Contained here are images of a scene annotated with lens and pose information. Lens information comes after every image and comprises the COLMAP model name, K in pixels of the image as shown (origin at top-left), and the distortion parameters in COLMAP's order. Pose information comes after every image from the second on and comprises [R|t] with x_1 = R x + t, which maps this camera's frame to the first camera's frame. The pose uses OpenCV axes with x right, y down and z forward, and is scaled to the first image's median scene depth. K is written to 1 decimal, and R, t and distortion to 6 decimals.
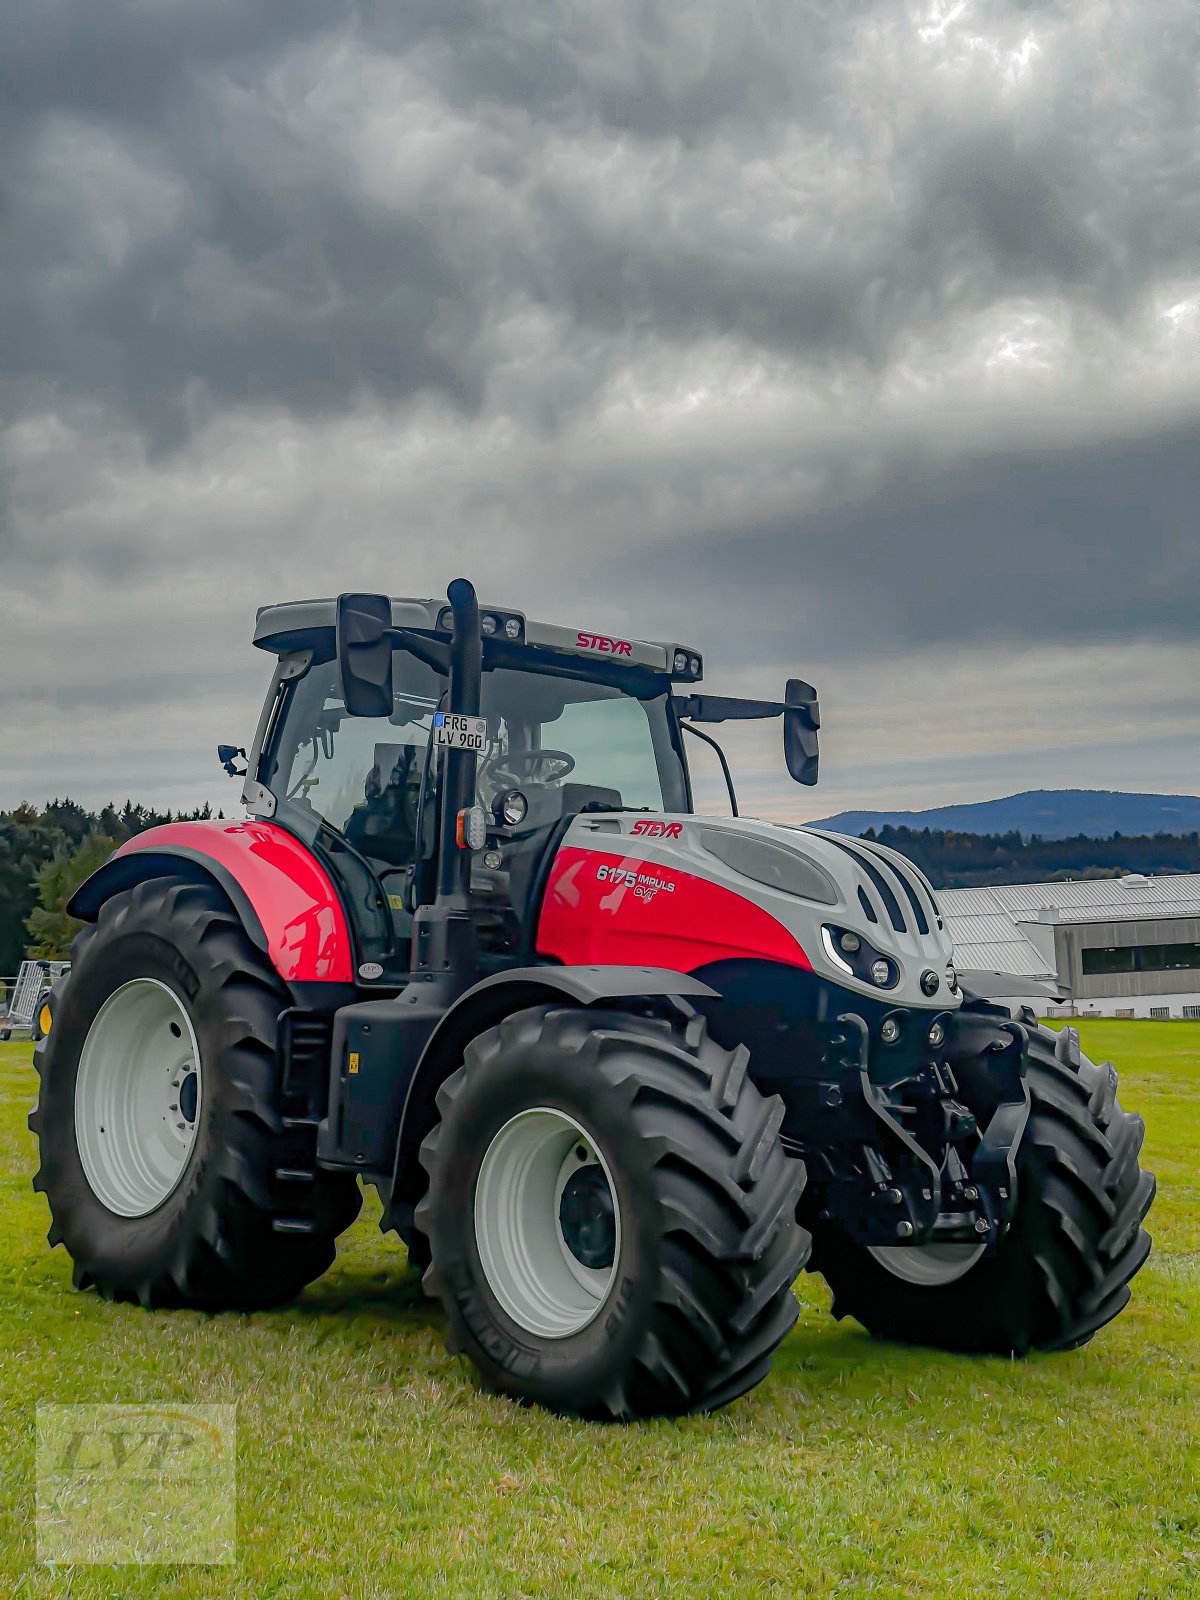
lens RADIAL K [[2209.8, 0, 593.5], [0, 2209.8, 809.5], [0, 0, 1]] dist [0.135515, 0.000000]
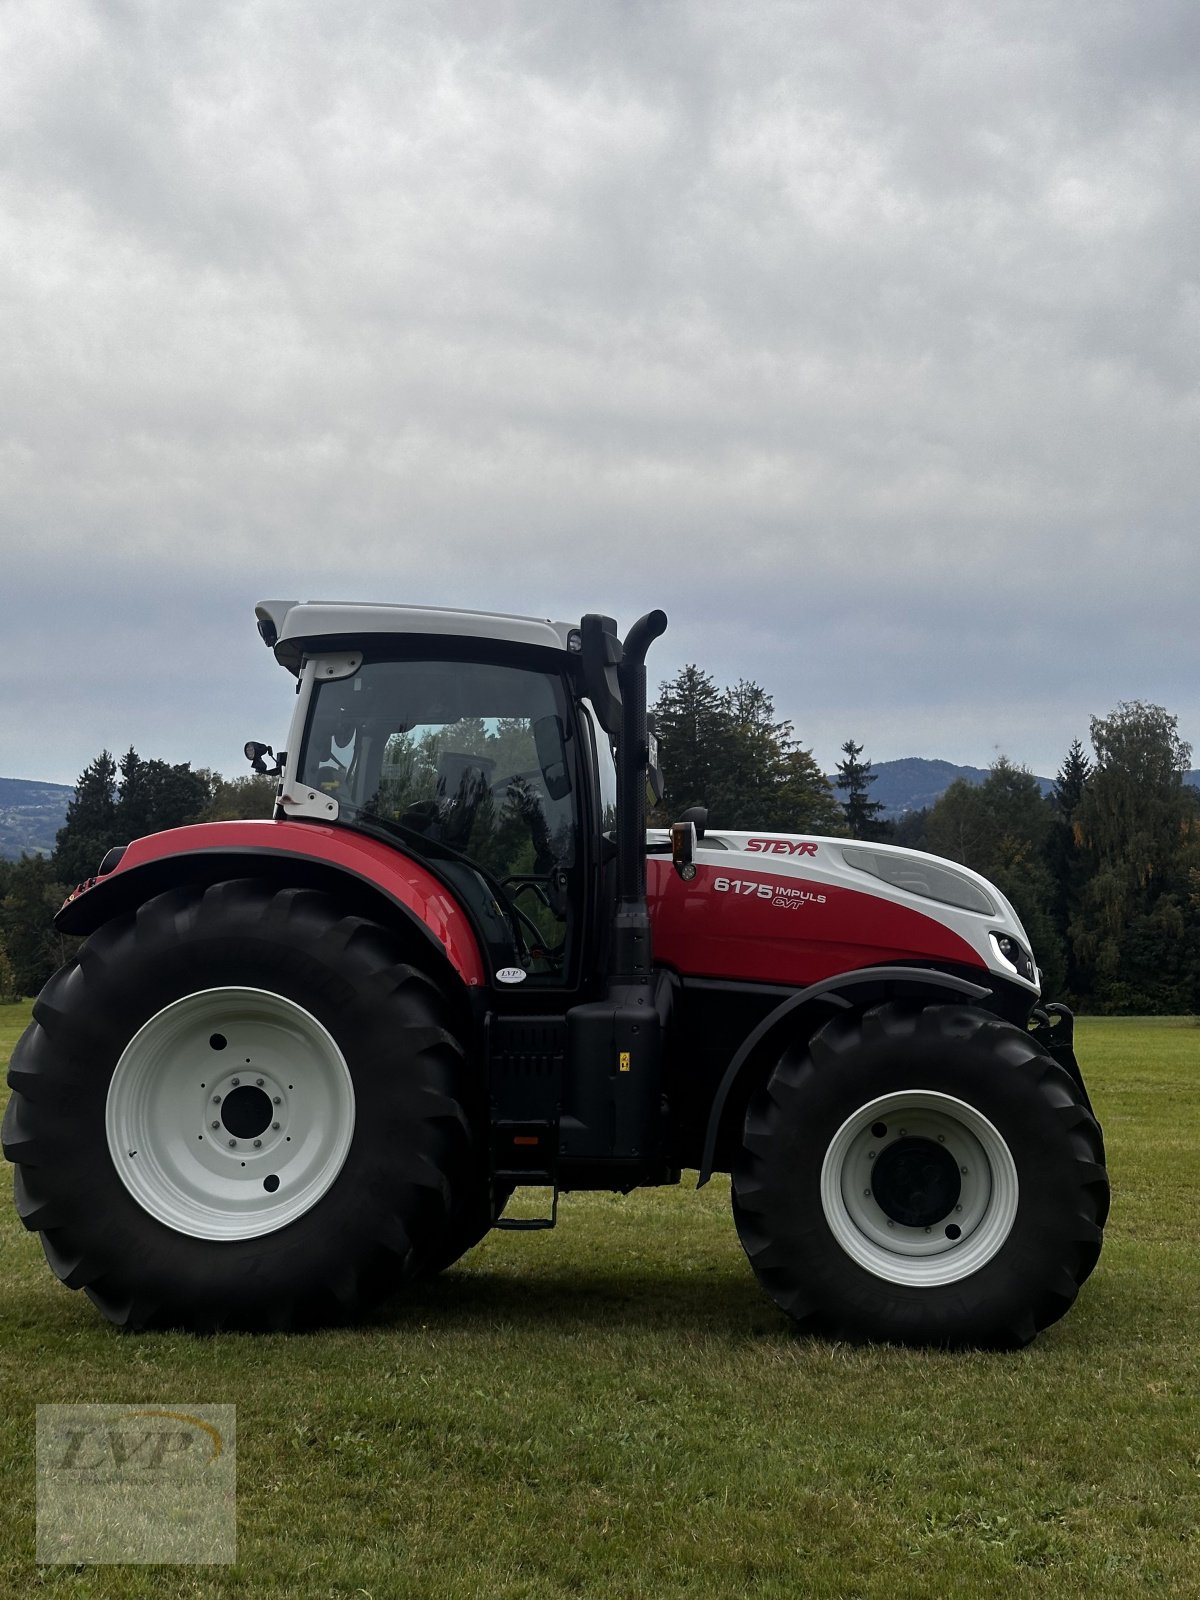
lens RADIAL K [[2209.8, 0, 597.2], [0, 2209.8, 796.7], [0, 0, 1]] dist [0.135515, 0.000000]
pose [[0.719685, 0.044676, 0.692861, -0.783916], [-0.037425, 0.998973, -0.025540, 0.014564], [-0.693291, -0.007550, 0.720618, 0.230623]]
